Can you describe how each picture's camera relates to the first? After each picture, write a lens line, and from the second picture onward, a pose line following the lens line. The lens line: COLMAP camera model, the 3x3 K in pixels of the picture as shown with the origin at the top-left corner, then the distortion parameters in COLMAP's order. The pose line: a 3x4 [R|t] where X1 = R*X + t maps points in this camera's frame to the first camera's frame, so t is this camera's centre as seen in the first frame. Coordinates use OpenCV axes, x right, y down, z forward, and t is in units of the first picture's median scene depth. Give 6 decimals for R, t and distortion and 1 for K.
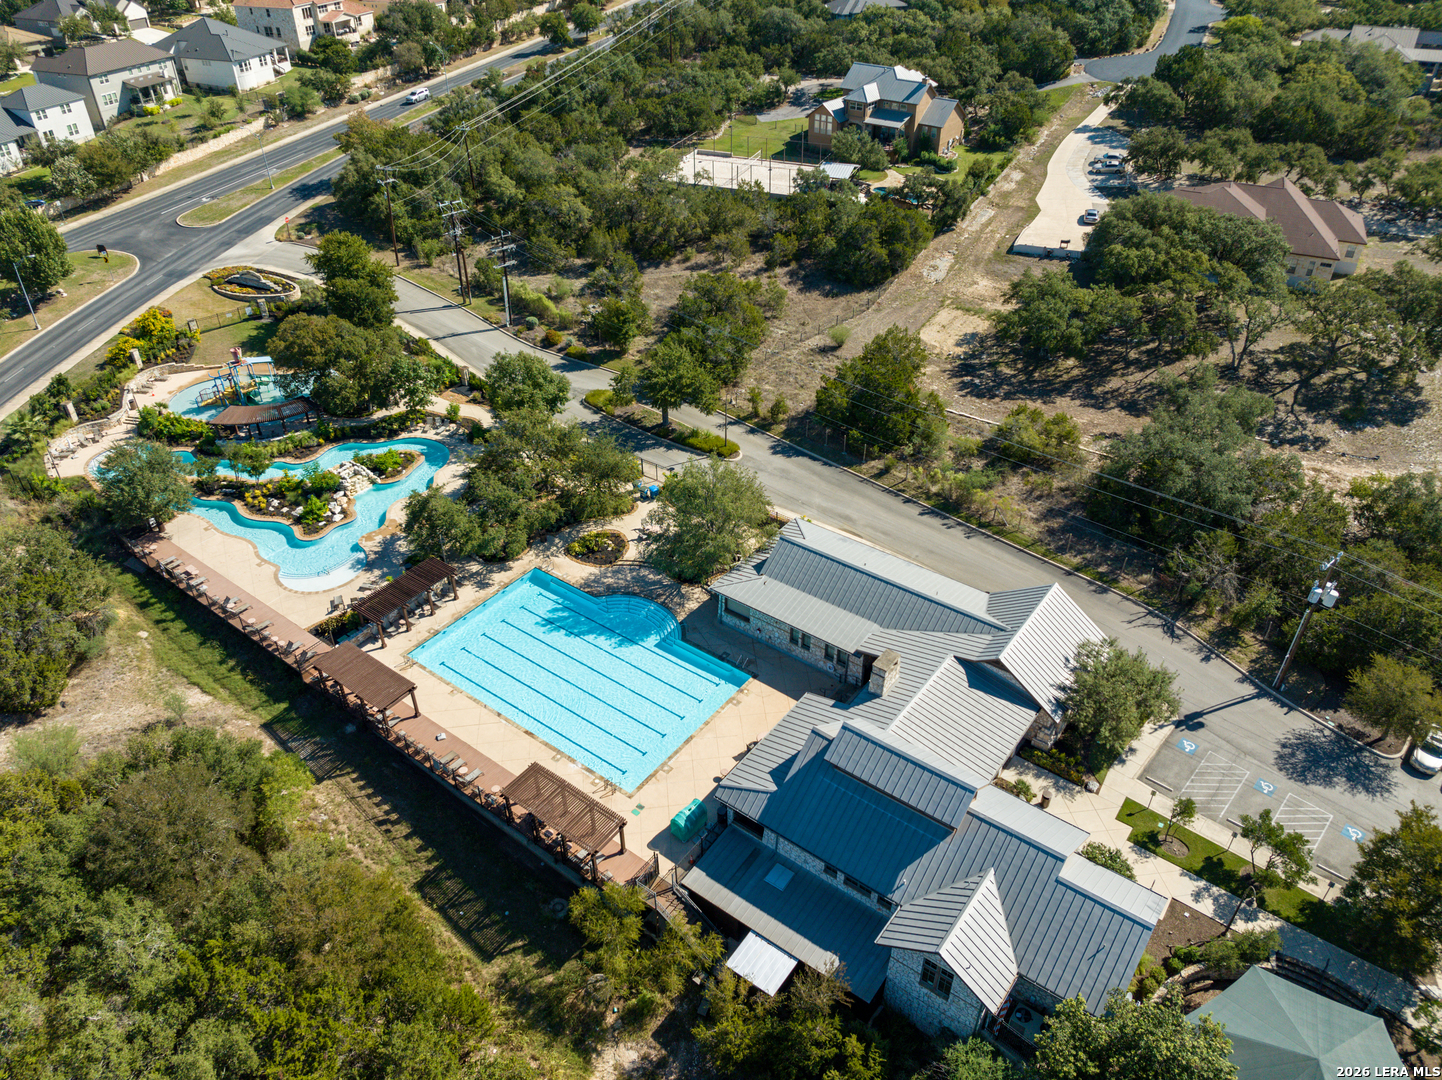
lens RADIAL K [[1013.3, 0, 721.0], [0, 1013.3, 540.0], [0, 0, 1]] dist [-0.032753, -0.000761]
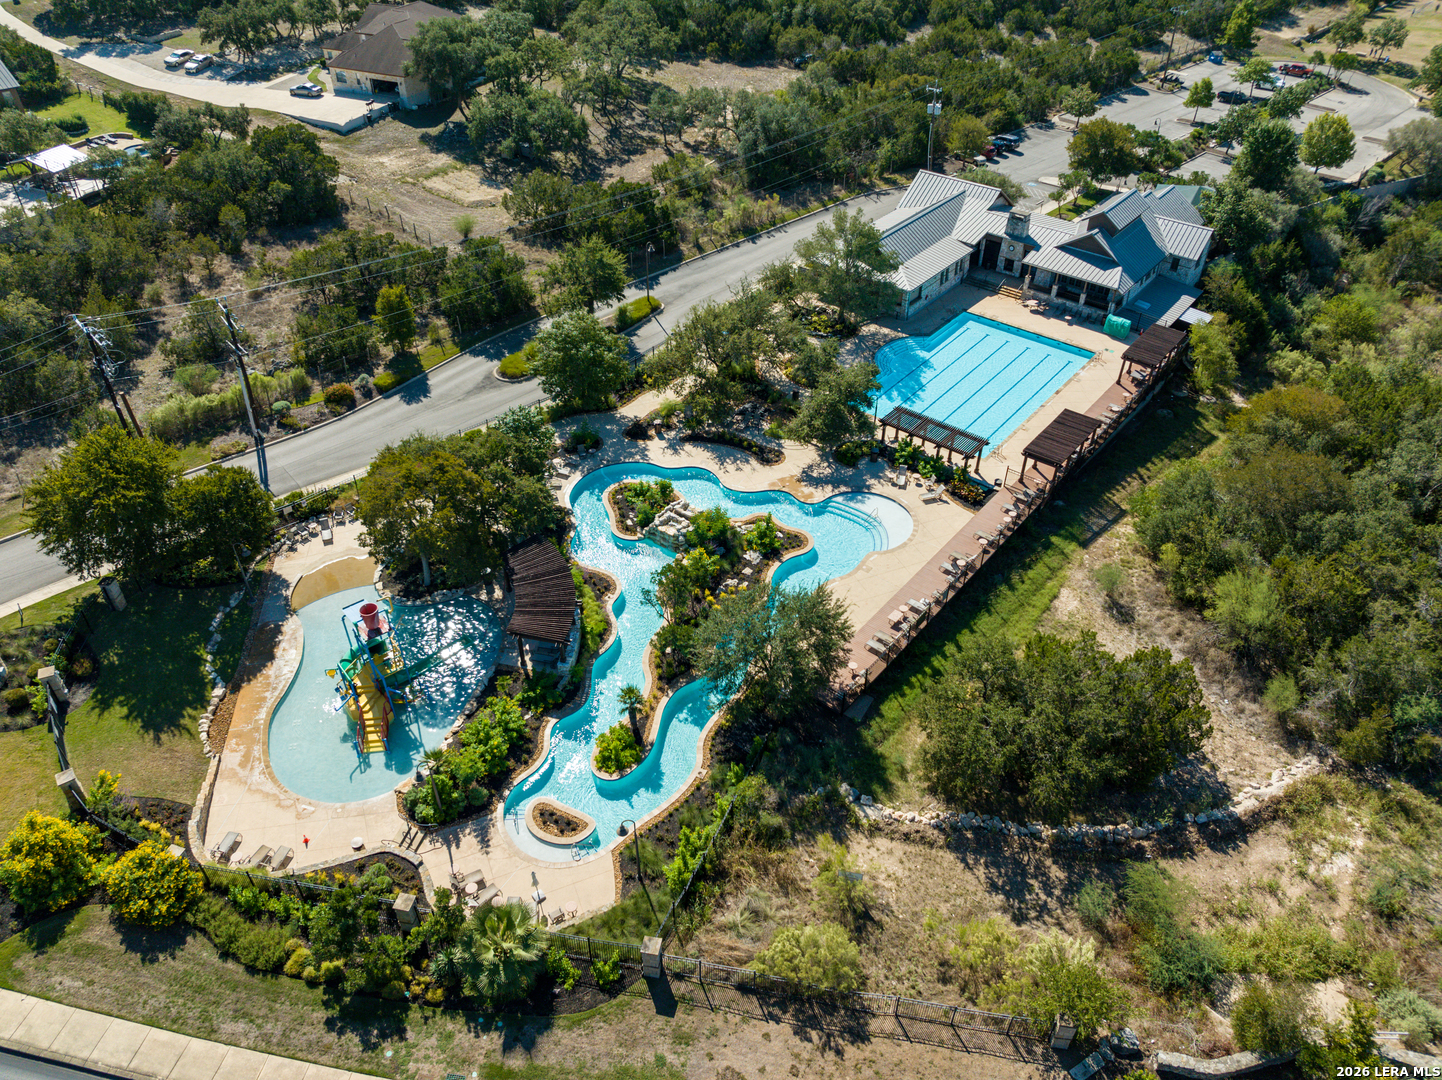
lens RADIAL K [[1013.3, 0, 721.0], [0, 1013.3, 540.0], [0, 0, 1]] dist [-0.032753, -0.000761]
pose [[0.035784, -0.622679, 0.781659, -1.002148], [0.575775, 0.652143, 0.493146, -0.424166], [-0.816825, 0.432413, 0.381859, 0.721427]]
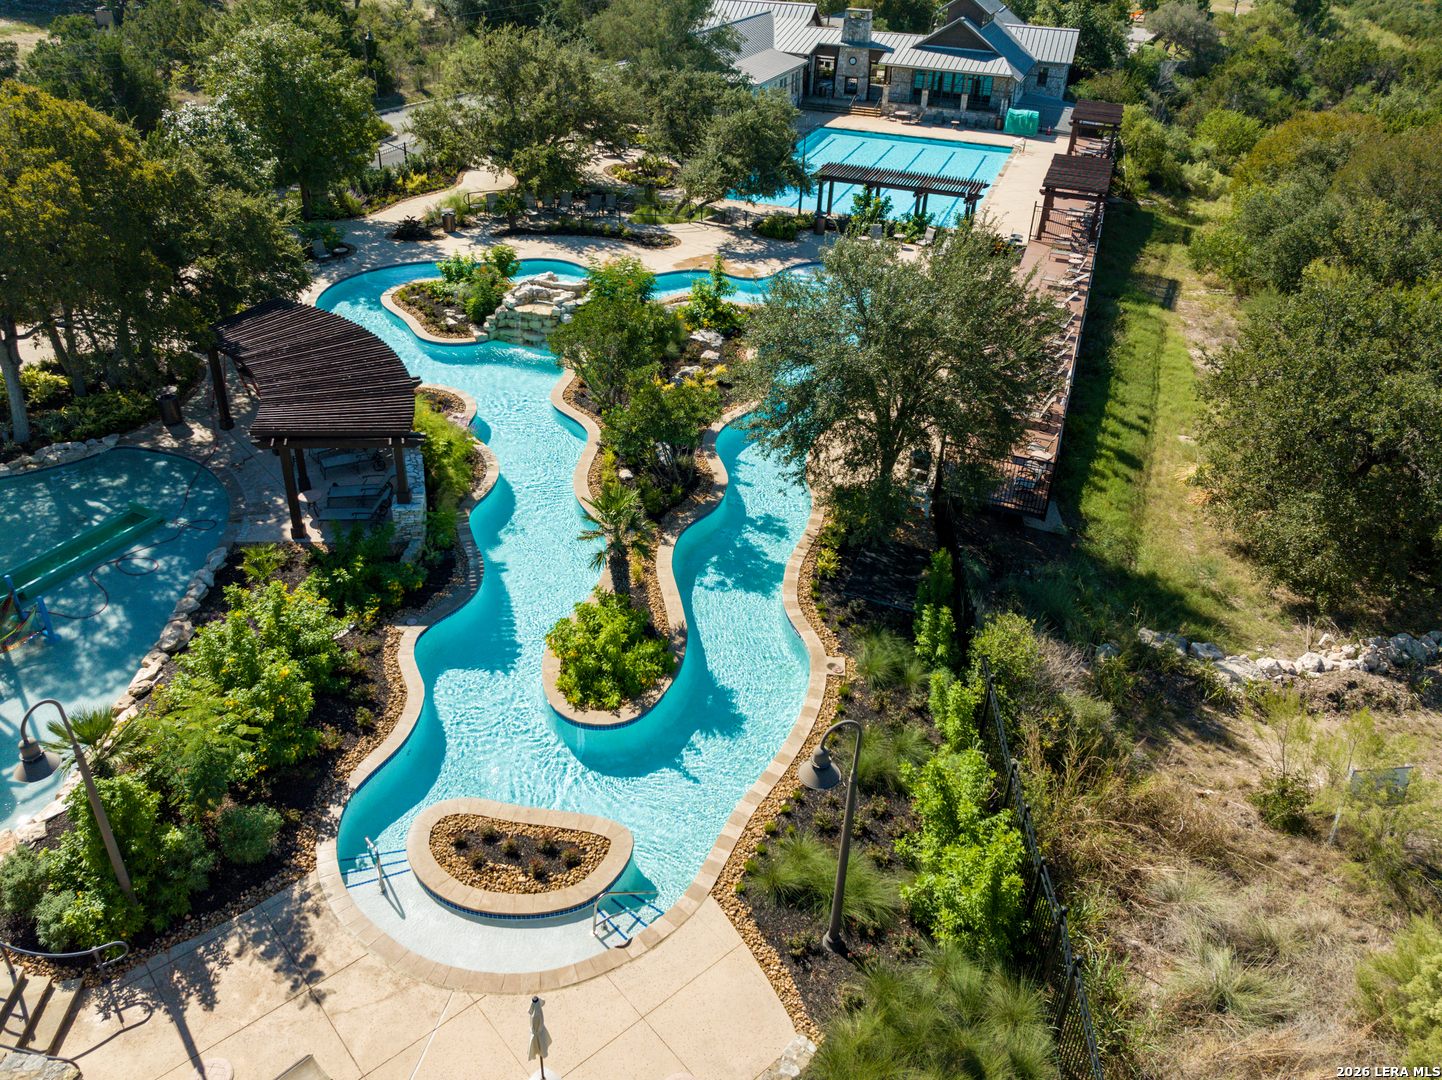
lens RADIAL K [[1064.3, 0, 698.0], [0, 1064.3, 534.8], [0, 0, 1]] dist [-0.037728, 0.001808]
pose [[-0.277501, -0.512958, 0.812322, -0.796418], [0.533240, 0.621095, 0.574366, -0.223054], [-0.799155, 0.592550, 0.101175, 1.003468]]
